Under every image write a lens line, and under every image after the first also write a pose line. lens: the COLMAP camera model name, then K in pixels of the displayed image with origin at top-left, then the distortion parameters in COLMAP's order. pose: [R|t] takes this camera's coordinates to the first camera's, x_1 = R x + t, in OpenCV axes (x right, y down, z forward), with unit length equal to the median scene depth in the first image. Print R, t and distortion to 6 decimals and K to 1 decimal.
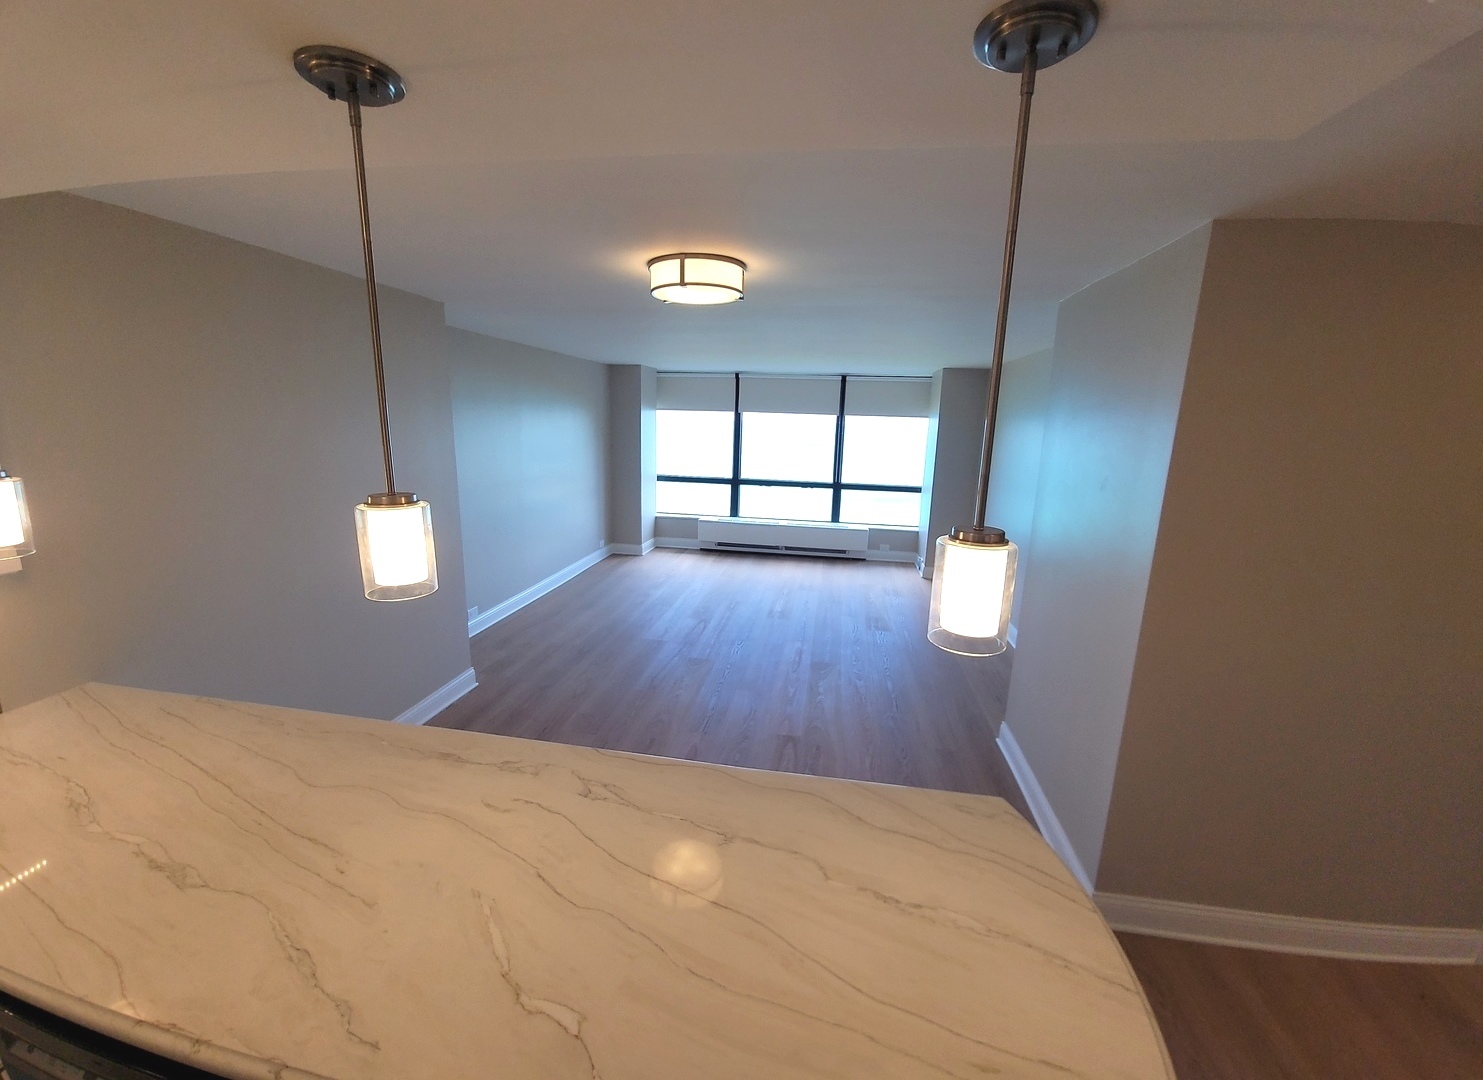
lens RADIAL K [[596.5, 0, 730.0], [0, 596.5, 549.0], [0, 0, 1]] dist [-0.005085, 0.001080]
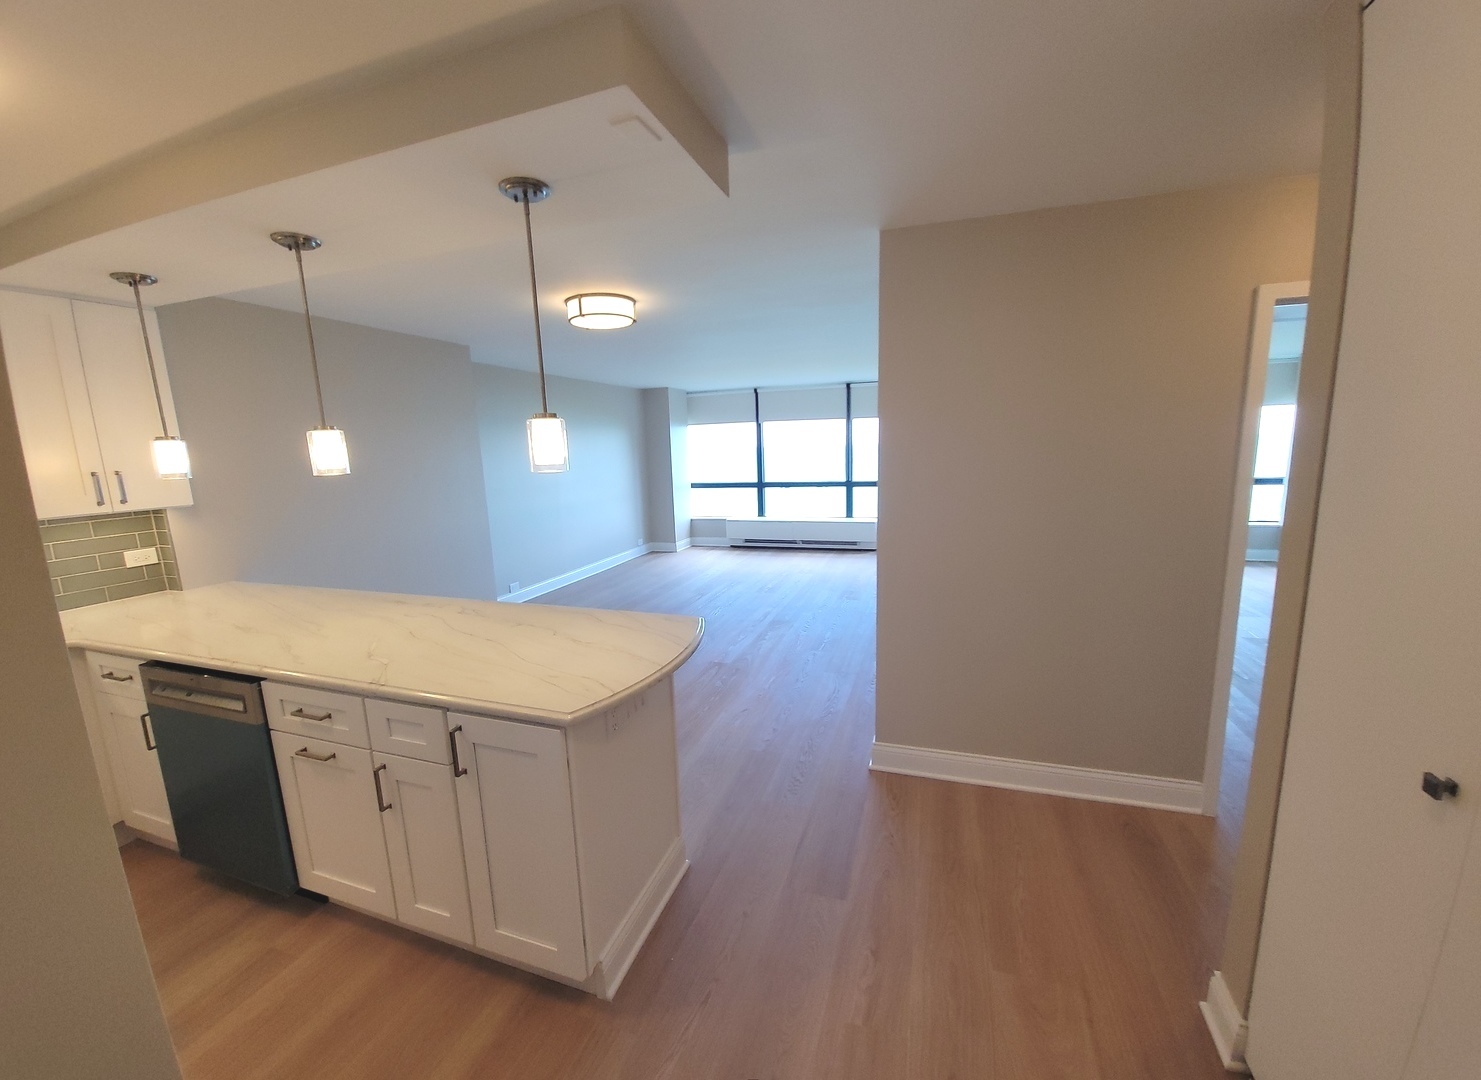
lens RADIAL K [[595.7, 0, 733.5], [0, 595.7, 552.6], [0, 0, 1]] dist [-0.005085, 0.001080]
pose [[0.983884, -0.024104, -0.177176, 0.171148], [0.016889, 0.998970, -0.042116, 0.065497], [0.178009, 0.038445, 0.983278, -0.111939]]
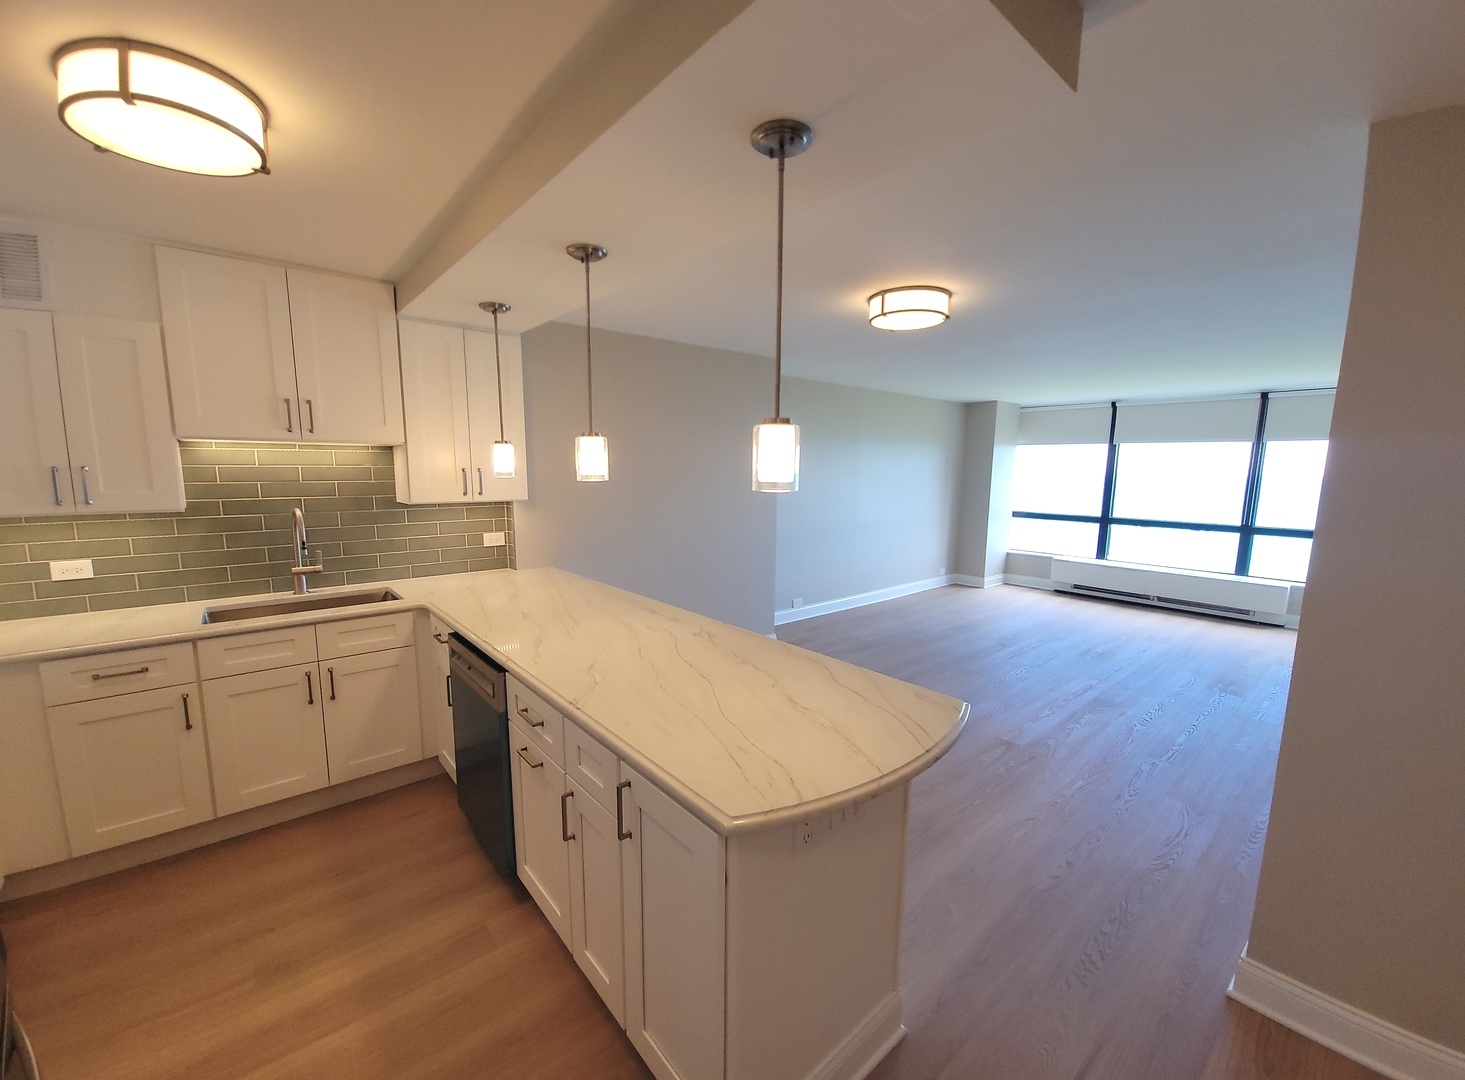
lens RADIAL K [[589.3, 0, 737.7], [0, 589.3, 554.8], [0, 0, 1]] dist [-0.005085, 0.001080]
pose [[0.767810, 0.078654, -0.635832, 0.169328], [-0.131742, 0.990610, -0.036546, 0.048785], [0.626987, 0.111826, 0.770962, -0.035241]]
